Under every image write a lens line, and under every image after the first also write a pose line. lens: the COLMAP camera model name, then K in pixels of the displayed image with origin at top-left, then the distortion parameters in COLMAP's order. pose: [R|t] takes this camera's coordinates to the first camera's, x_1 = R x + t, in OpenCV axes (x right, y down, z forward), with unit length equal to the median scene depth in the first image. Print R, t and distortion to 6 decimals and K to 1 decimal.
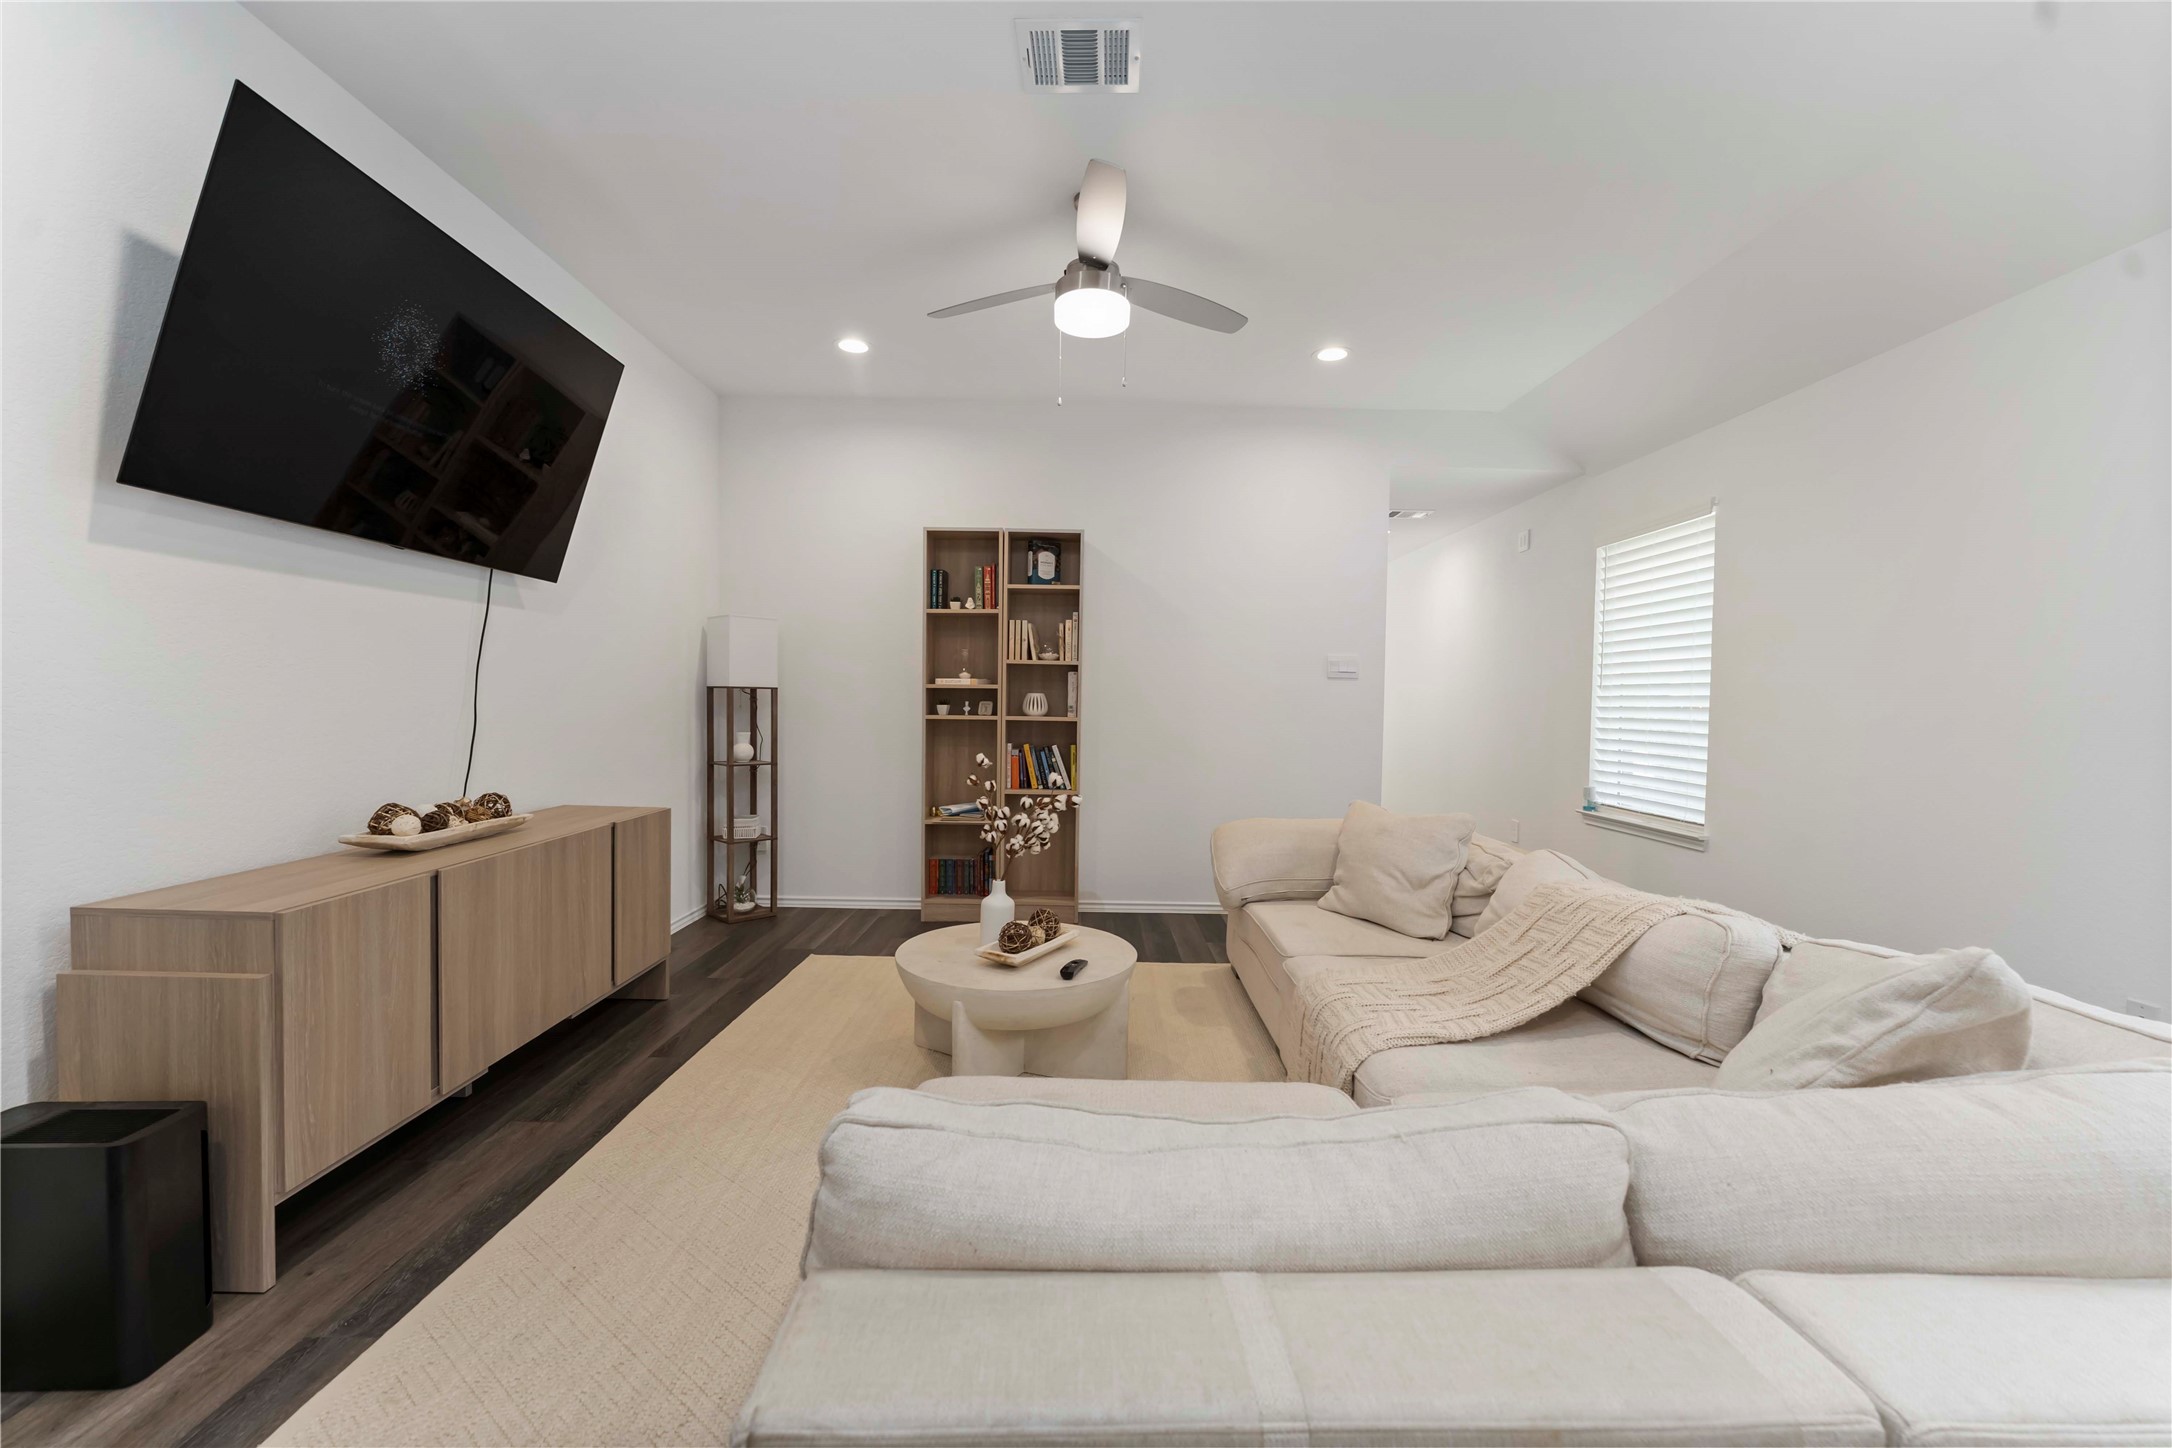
lens RADIAL K [[887.8, 0, 1096.0], [0, 887.8, 718.5], [0, 0, 1]] dist [0.003138, 0.000156]
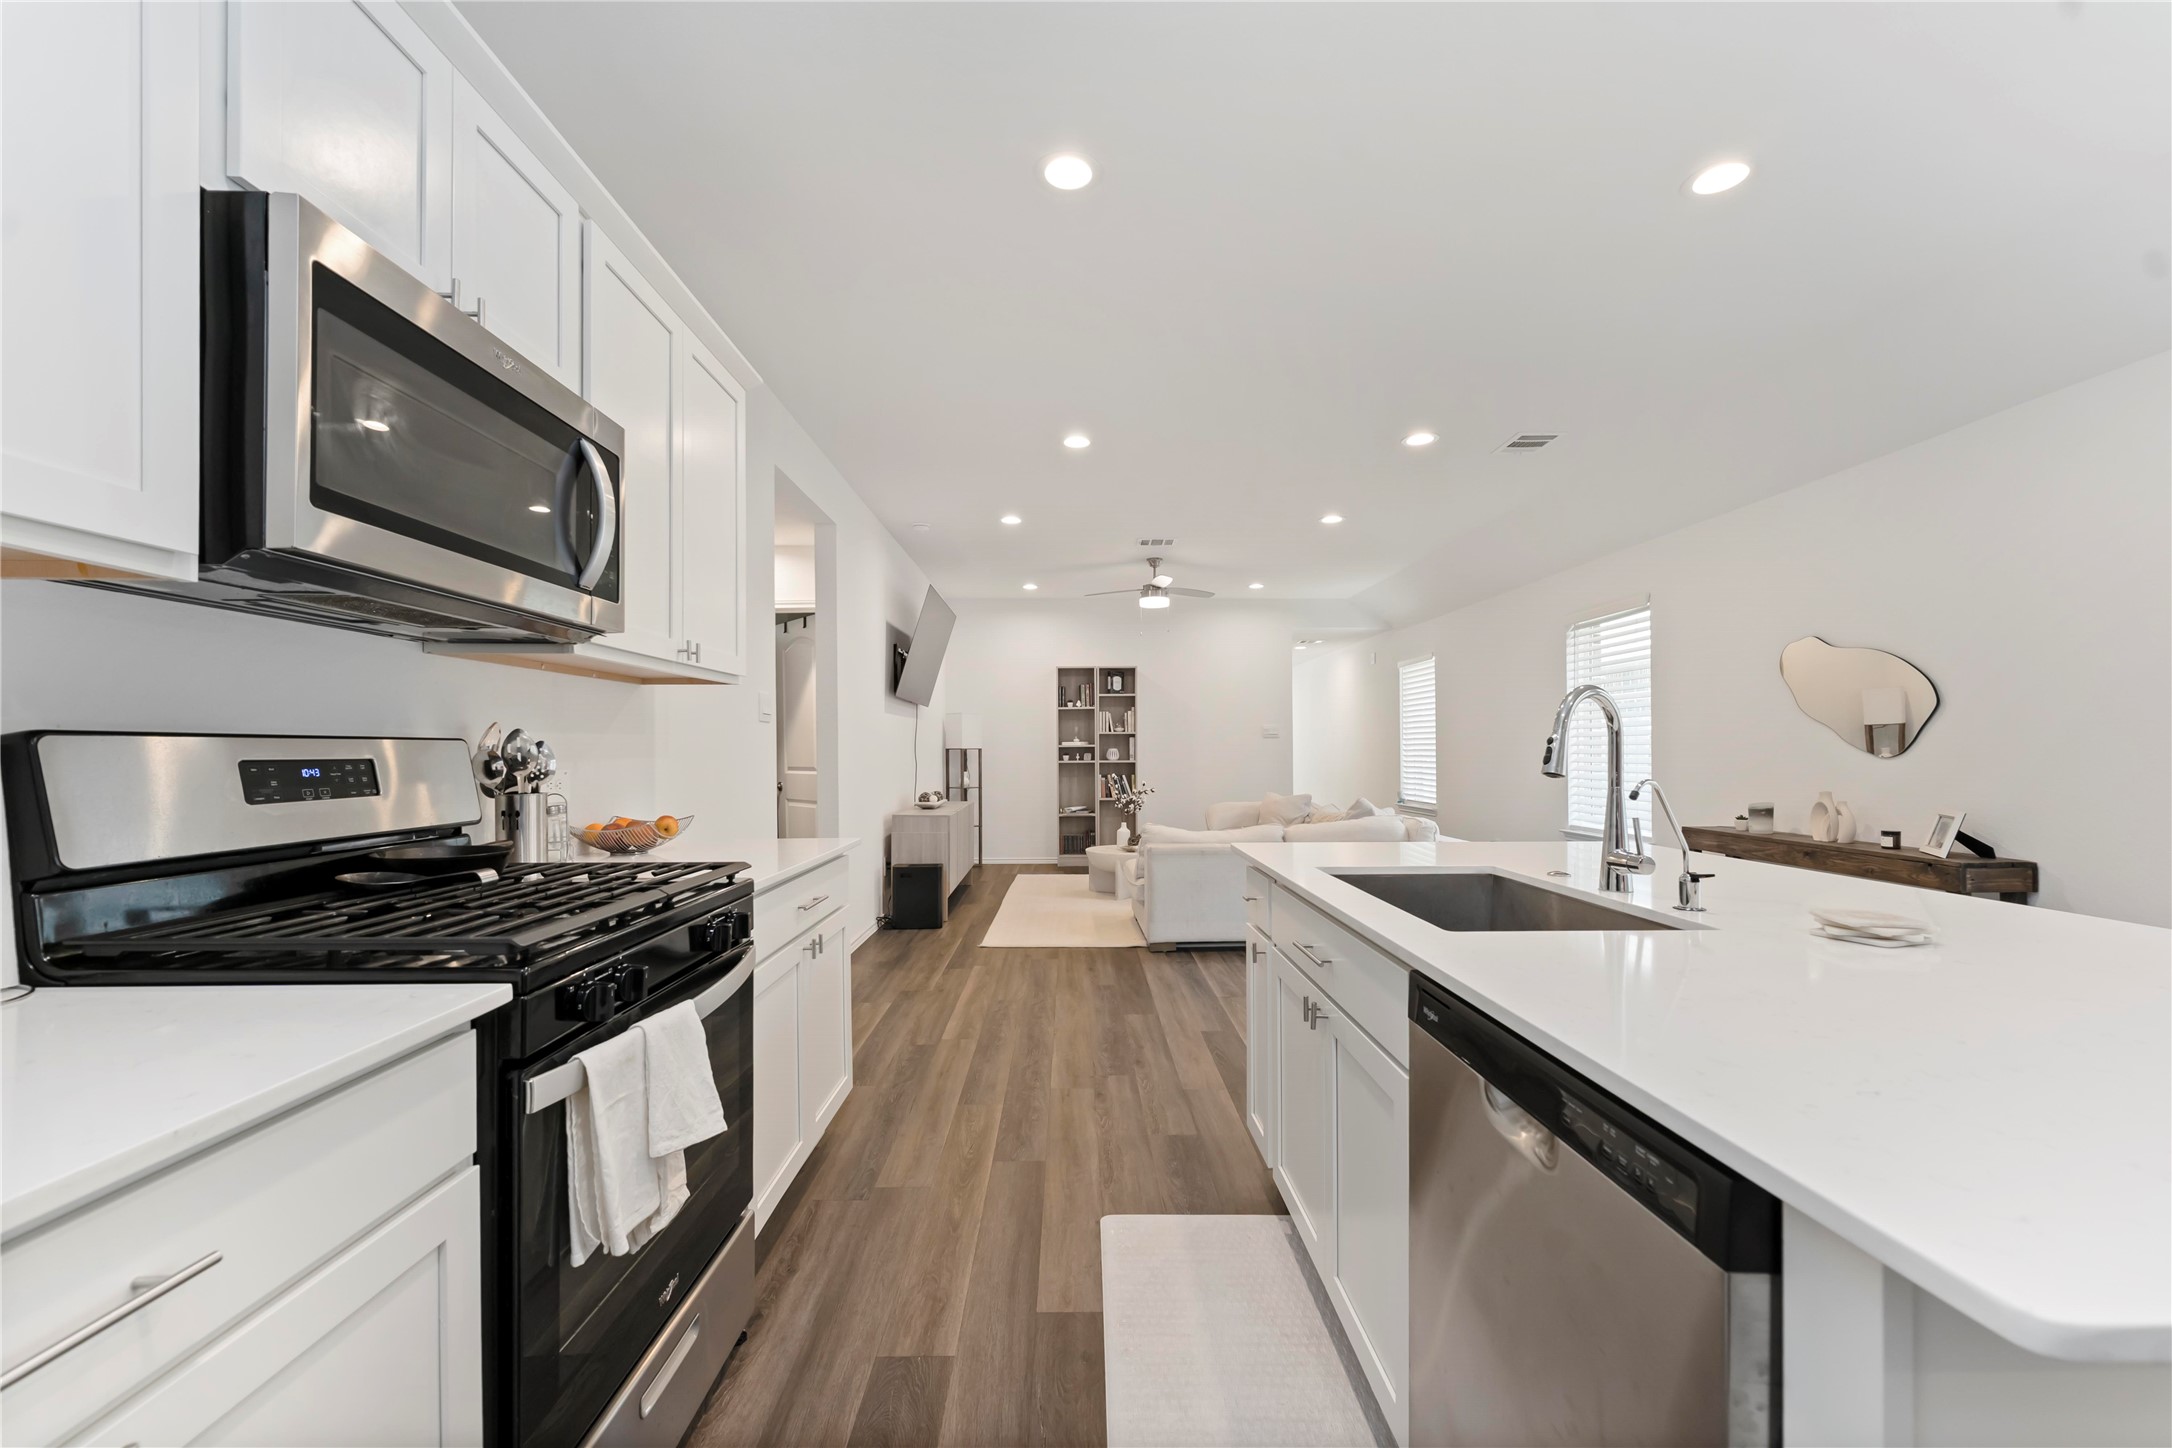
lens RADIAL K [[887.8, 0, 1074.9], [0, 887.8, 742.0], [0, 0, 1]] dist [0.003138, 0.000156]
pose [[0.999724, -0.021850, -0.008667, -0.136568], [0.021572, 0.999287, -0.030974, 0.016145], [0.009338, 0.030779, 0.999483, -0.970432]]
